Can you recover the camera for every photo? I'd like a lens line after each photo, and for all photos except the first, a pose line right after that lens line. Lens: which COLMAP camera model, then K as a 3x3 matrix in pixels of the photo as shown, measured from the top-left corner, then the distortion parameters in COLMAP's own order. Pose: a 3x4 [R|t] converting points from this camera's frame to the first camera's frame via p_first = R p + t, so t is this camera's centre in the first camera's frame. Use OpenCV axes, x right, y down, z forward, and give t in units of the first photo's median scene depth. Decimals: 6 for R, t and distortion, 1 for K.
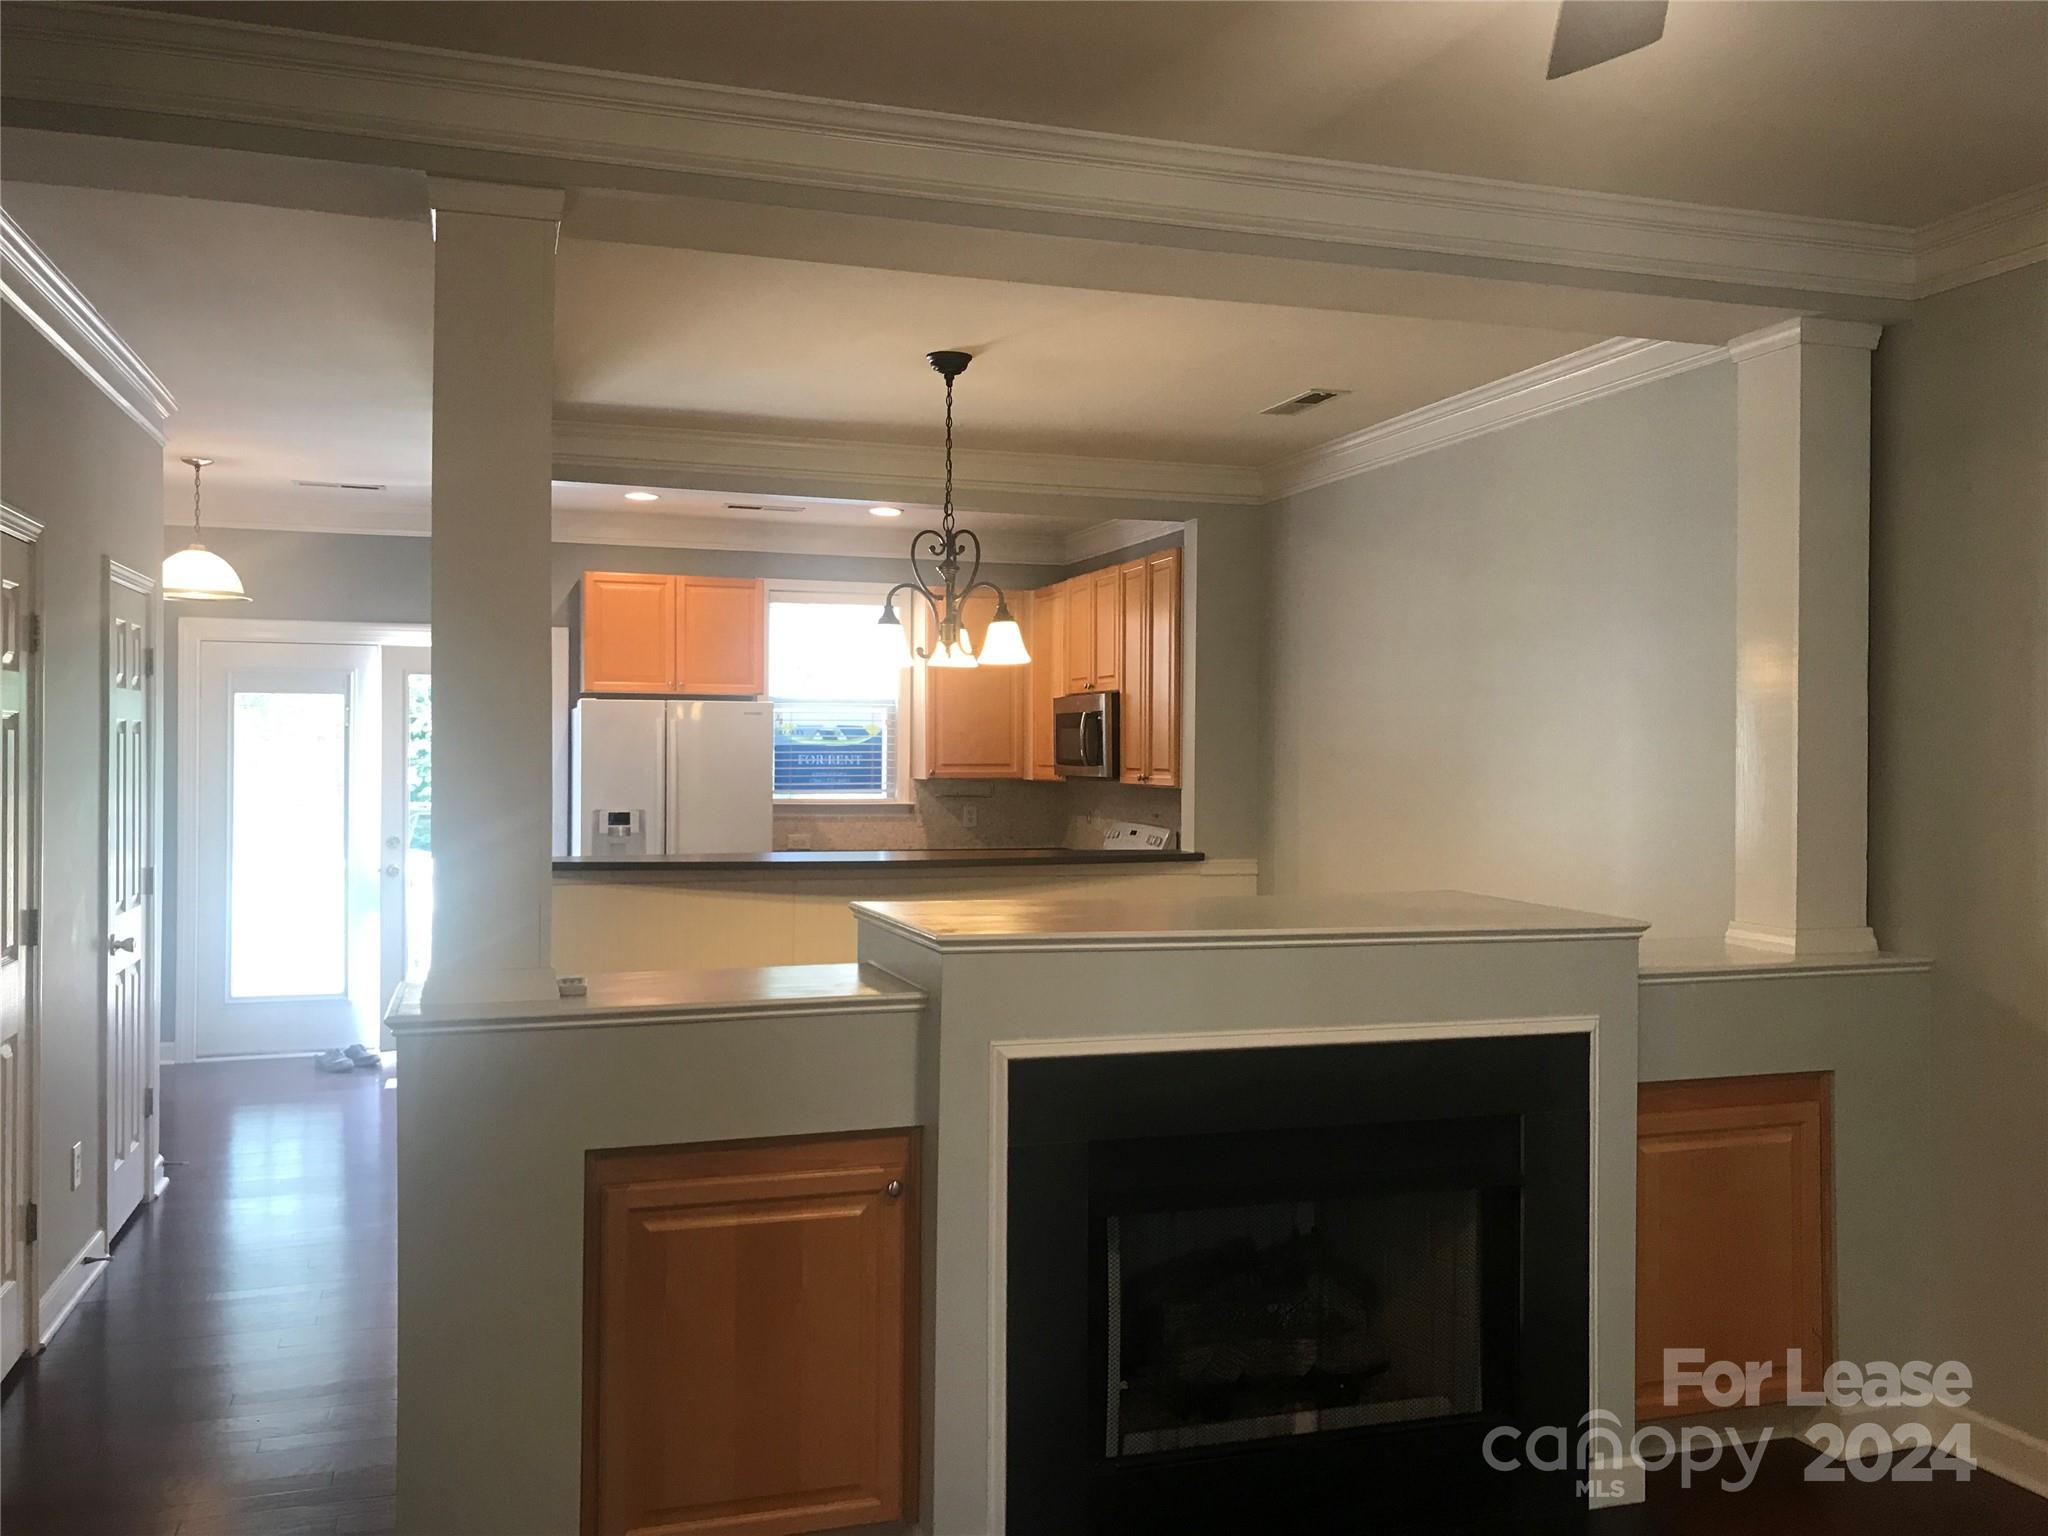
lens RADIAL K [[1667.8, 0, 1024.0], [0, 1667.8, 768.0], [0, 0, 1]] dist [0.064907, -0.090612]
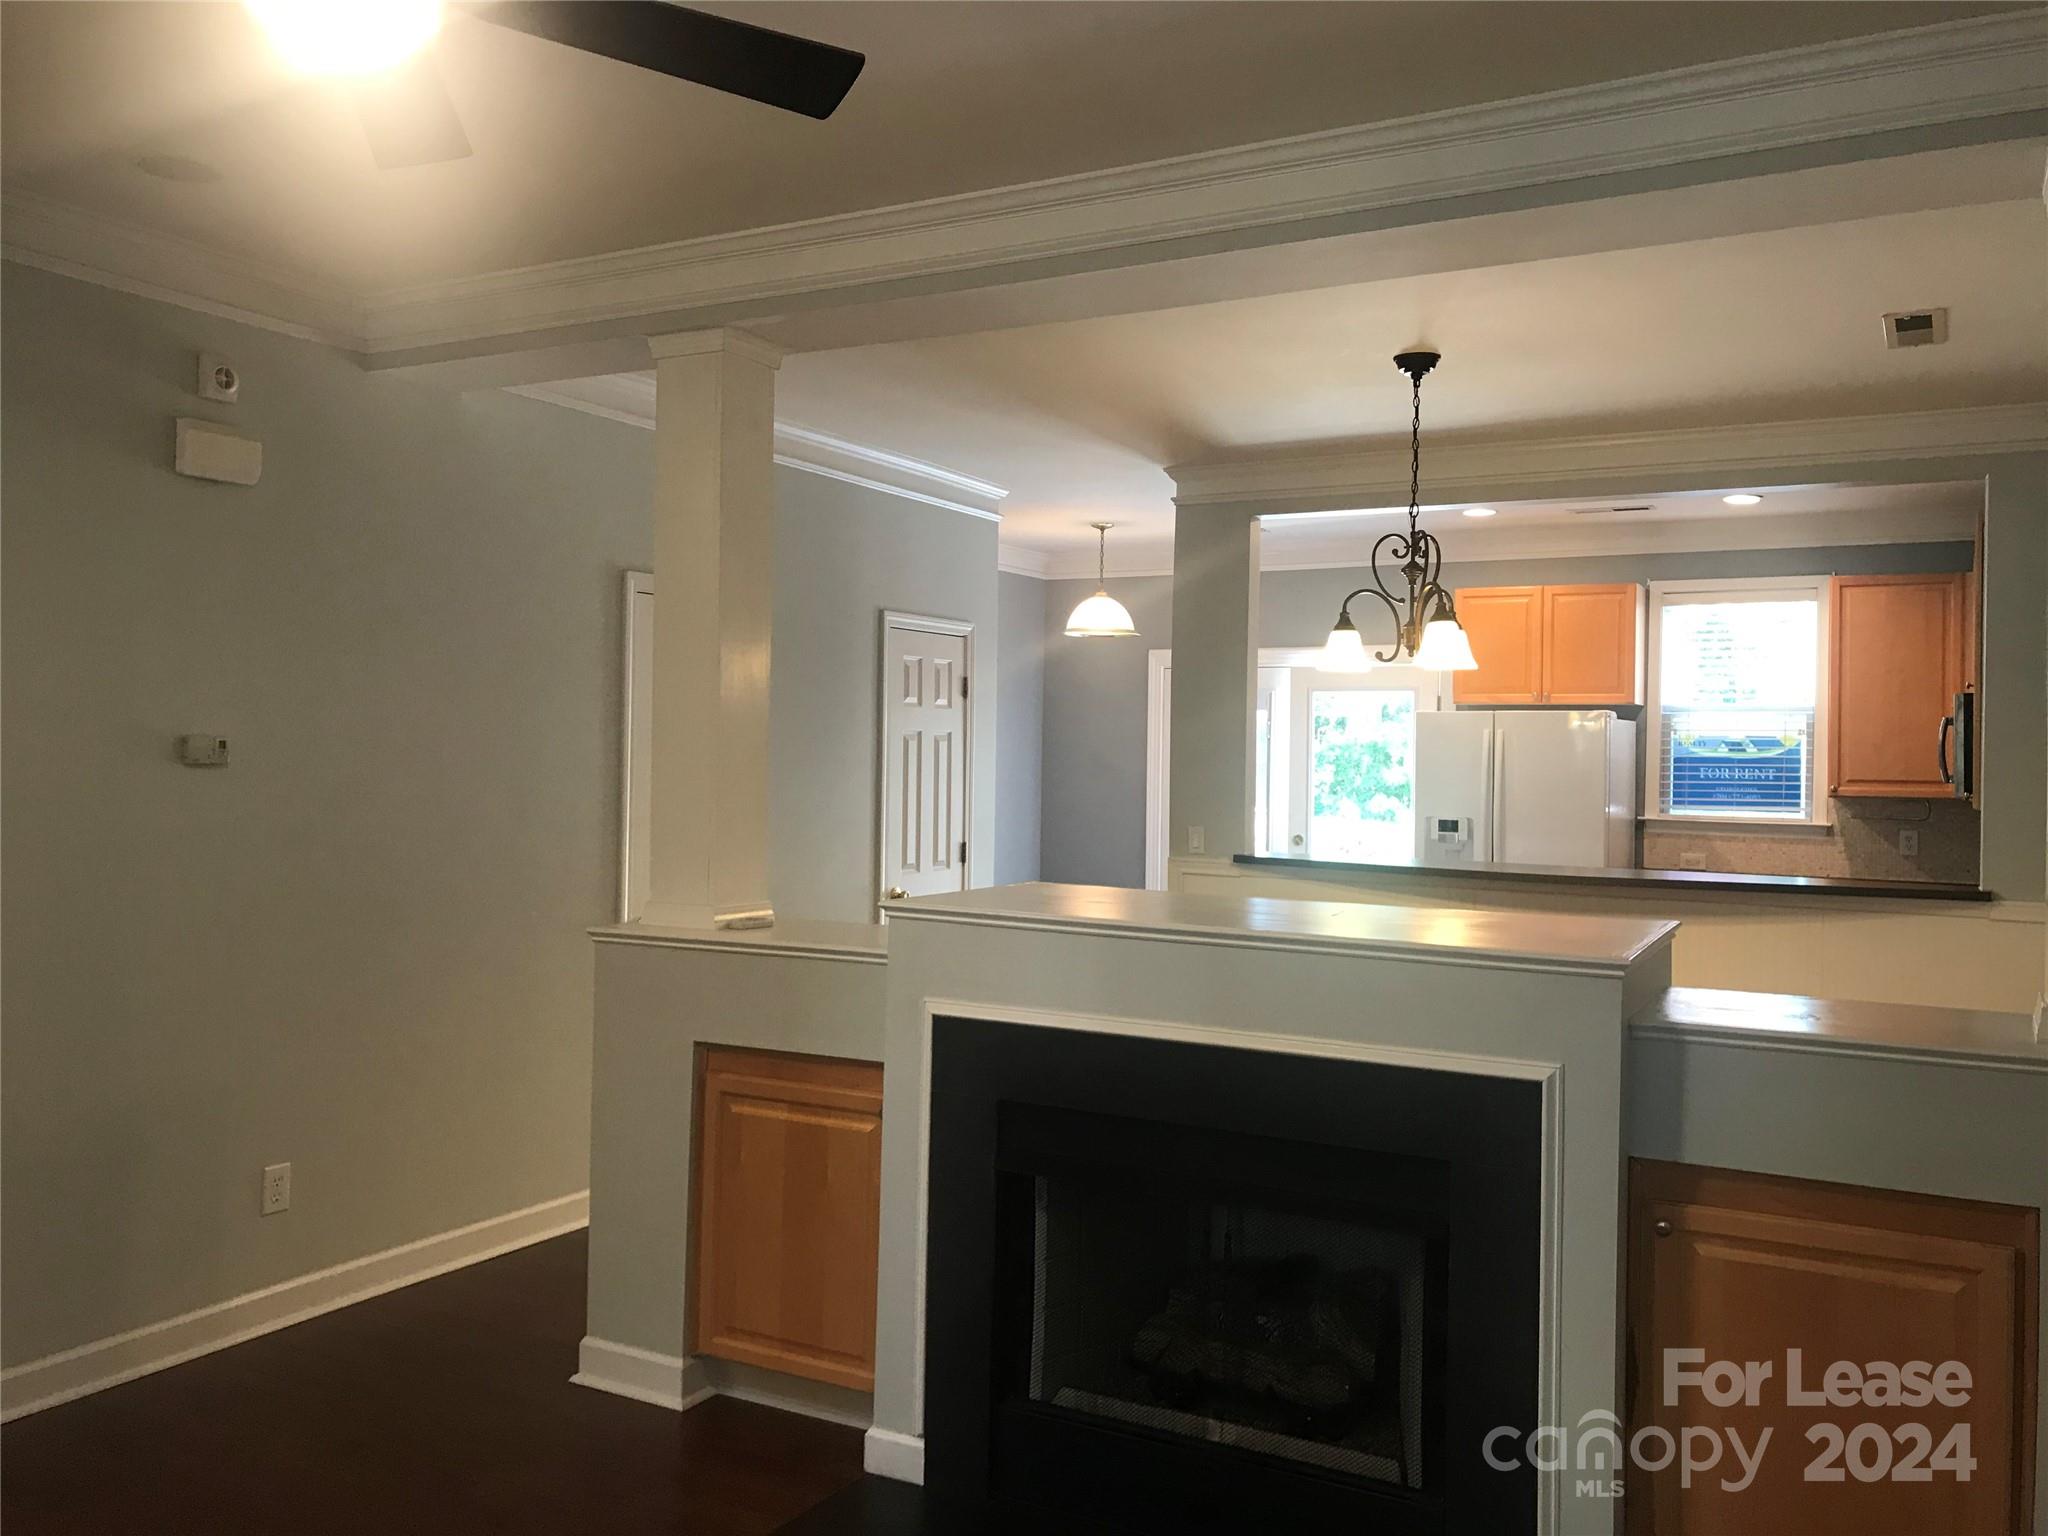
lens RADIAL K [[1678.0, 0, 1020.1], [0, 1678.0, 756.6], [0, 0, 1]] dist [0.005940, 0.044285]
pose [[0.685910, 0.005290, -0.727667, 0.353542], [-0.019081, 0.999761, -0.010718, 0.003855], [0.727436, 0.021236, 0.685847, 0.103915]]
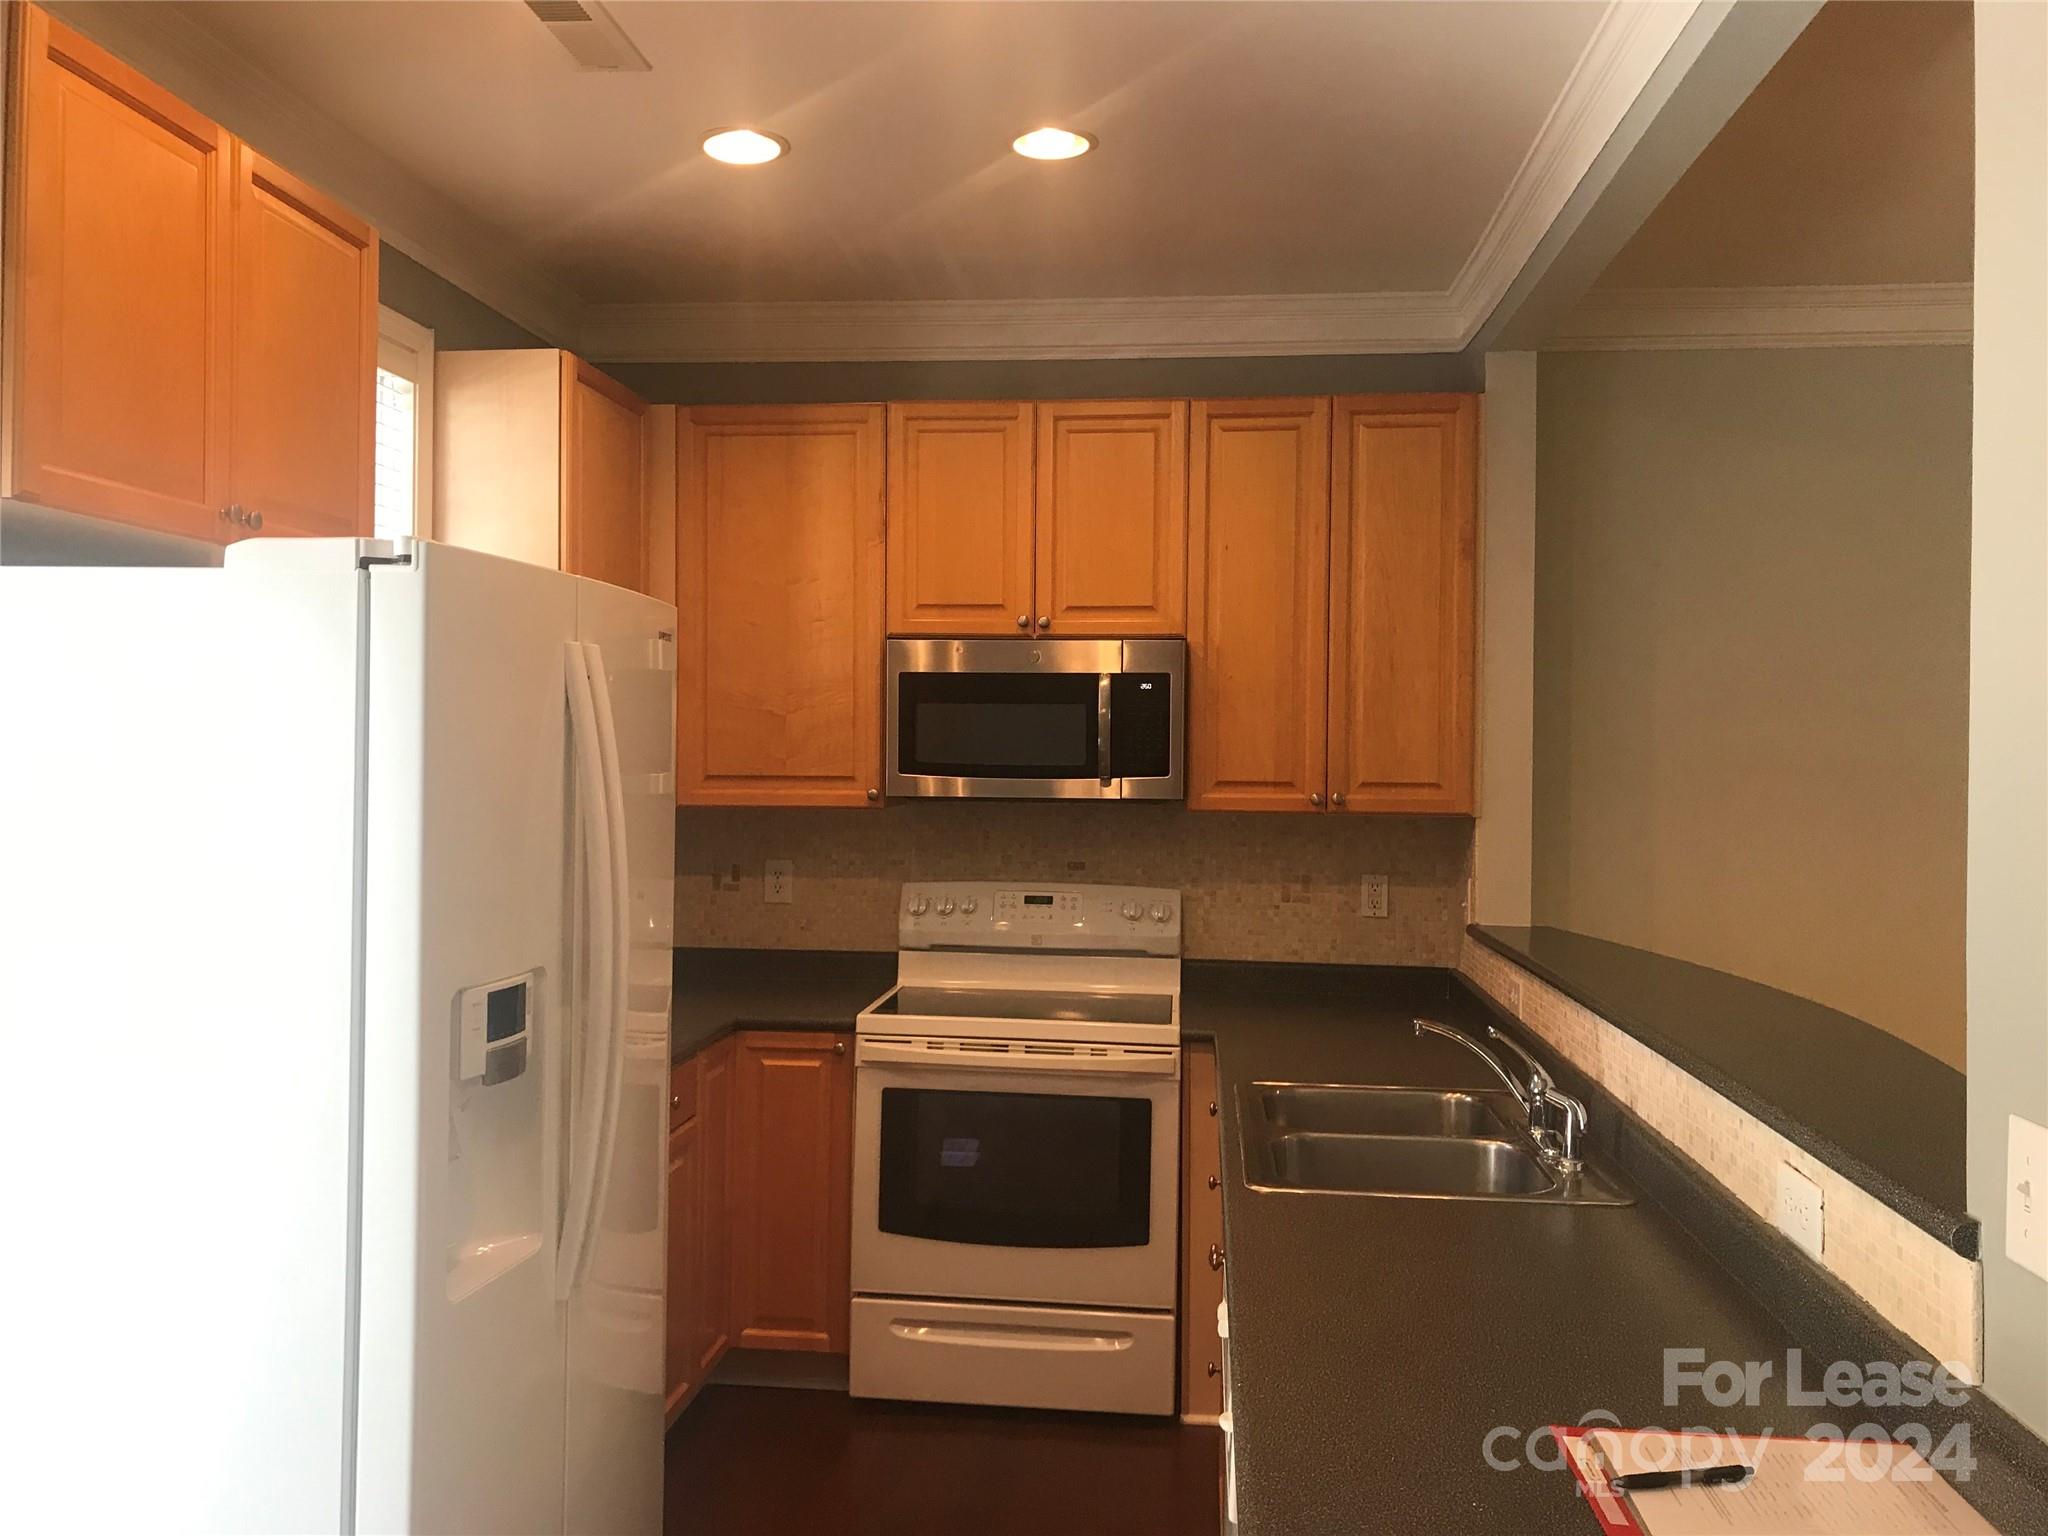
lens RADIAL K [[1657.3, 0, 1020.1], [0, 1657.3, 771.4], [0, 0, 1]] dist [0.048358, -0.095013]
pose [[0.404093, -0.008861, 0.914675, -0.472147], [0.003469, 0.999961, 0.008155, -0.007937], [-0.914711, -0.000122, 0.404108, 0.880194]]
